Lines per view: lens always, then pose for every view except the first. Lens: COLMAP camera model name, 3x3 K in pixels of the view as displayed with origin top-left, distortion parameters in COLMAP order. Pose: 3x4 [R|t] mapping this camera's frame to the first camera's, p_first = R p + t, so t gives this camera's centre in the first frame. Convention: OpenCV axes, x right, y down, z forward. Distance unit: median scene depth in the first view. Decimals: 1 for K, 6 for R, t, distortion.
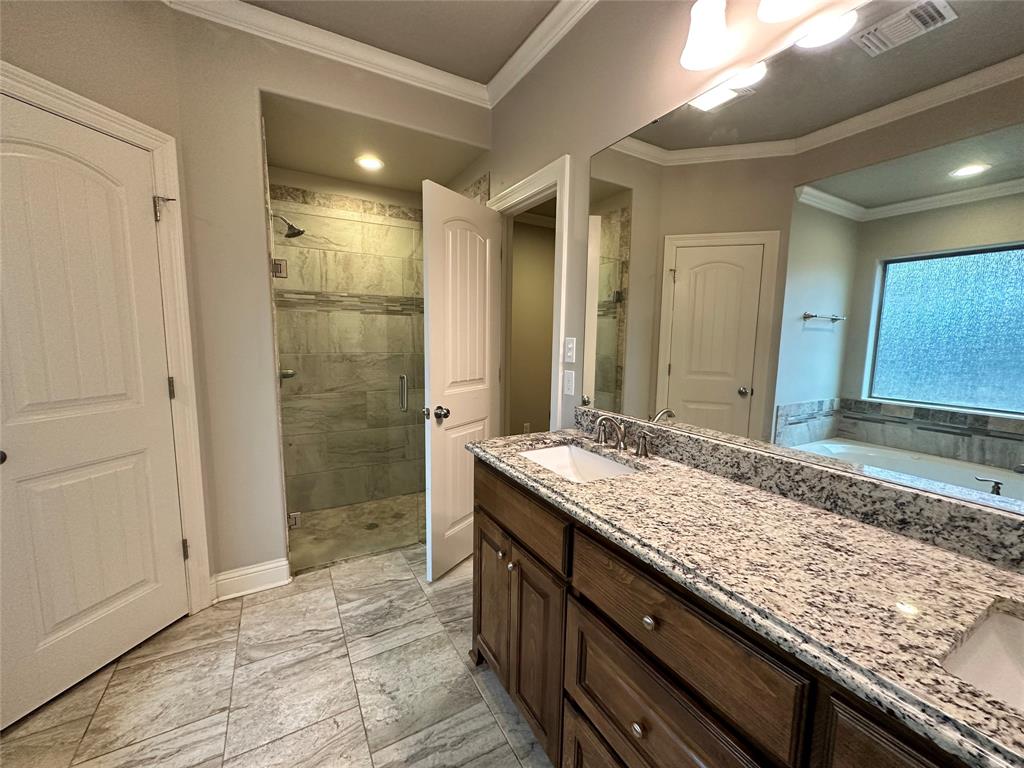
lens RADIAL K [[407.4, 0, 511.8], [0, 407.4, 384.9], [0, 0, 1]] dist [-0.003737, 0.000622]
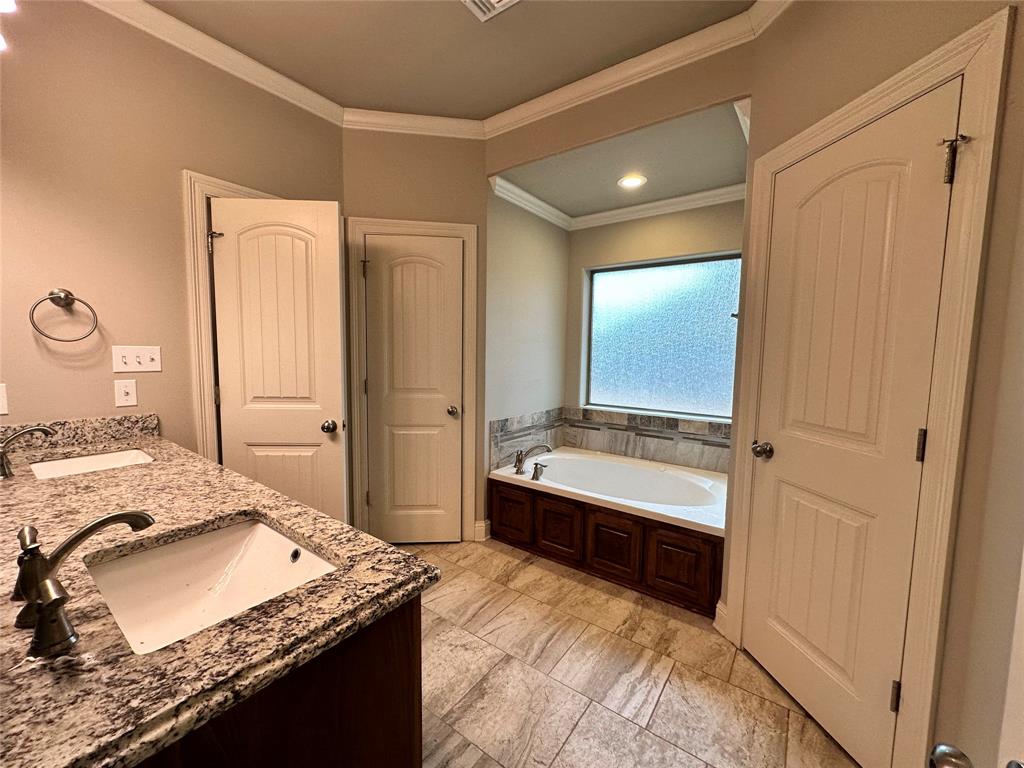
lens RADIAL K [[407.4, 0, 512.4], [0, 407.4, 383.6], [0, 0, 1]] dist [-0.003737, 0.000622]
pose [[-0.914871, 0.002826, -0.403736, 0.002268], [-0.077984, 0.979908, 0.183571, -0.131273], [0.396143, 0.199429, -0.896269, 1.107462]]
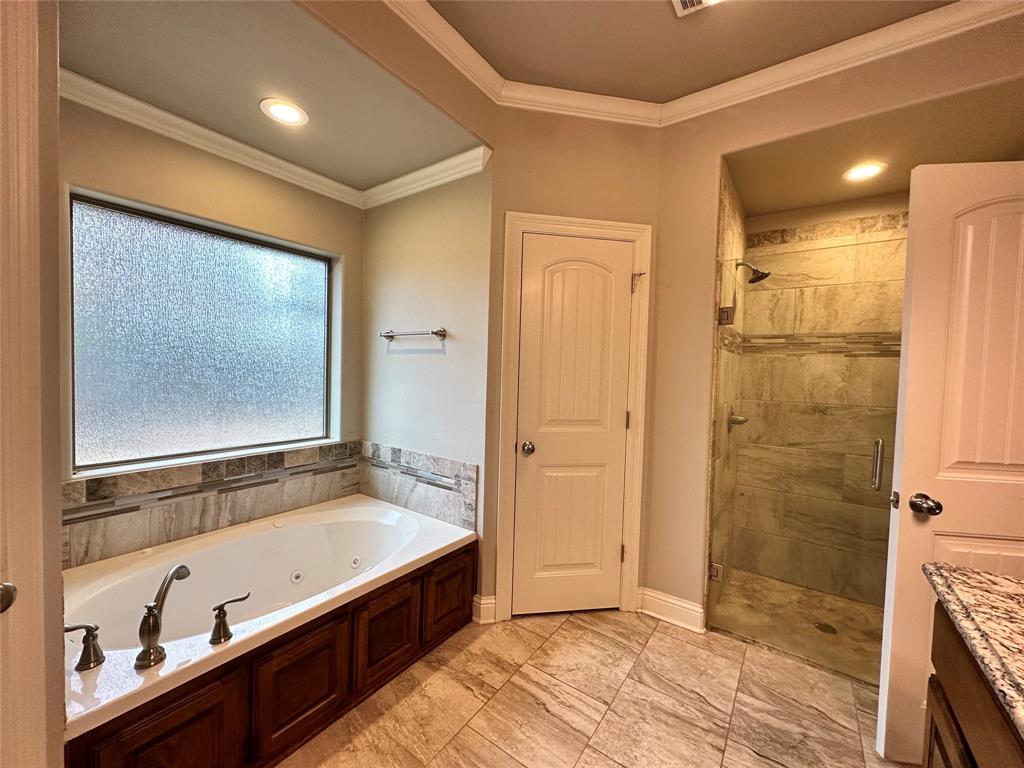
lens RADIAL K [[407.4, 0, 511.9], [0, 407.4, 384.4], [0, 0, 1]] dist [-0.003737, 0.000622]
pose [[0.416092, 0.030584, -0.908808, 0.135792], [-0.131090, 0.991012, -0.026669, -0.018488], [0.899824, 0.130233, 0.416361, 0.116009]]
